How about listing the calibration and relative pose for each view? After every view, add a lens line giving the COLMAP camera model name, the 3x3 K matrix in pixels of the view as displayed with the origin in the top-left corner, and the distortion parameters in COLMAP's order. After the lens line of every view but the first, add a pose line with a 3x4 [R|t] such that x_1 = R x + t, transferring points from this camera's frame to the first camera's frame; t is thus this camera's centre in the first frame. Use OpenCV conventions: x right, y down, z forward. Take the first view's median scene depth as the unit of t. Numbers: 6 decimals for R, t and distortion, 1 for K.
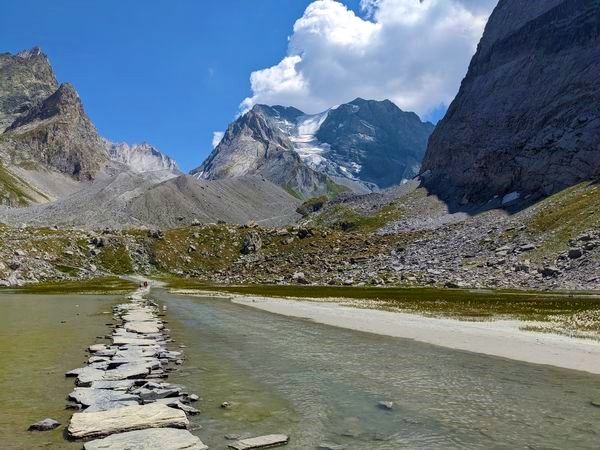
lens RADIAL K [[329.1, 0, 298.7], [0, 329.1, 219.3], [0, 0, 1]] dist [-0.000987, -0.008637]
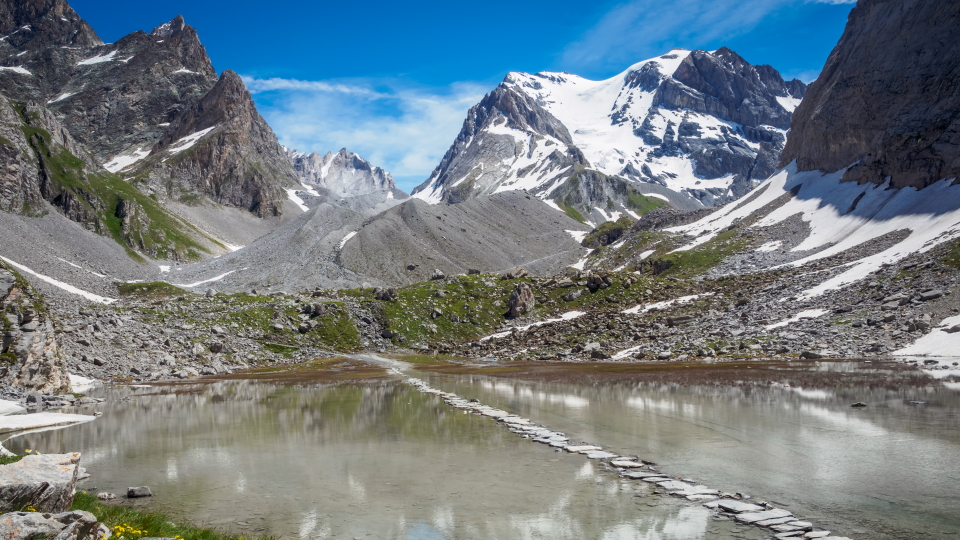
lens RADIAL K [[774.6, 0, 478.6], [0, 774.6, 275.6], [0, 0, 1]] dist [-0.061015, 0.024729]
pose [[0.994699, -0.037677, -0.095674, -0.073497], [0.049940, 0.990360, 0.129202, -0.191593], [0.089884, -0.133295, 0.986992, -0.589549]]
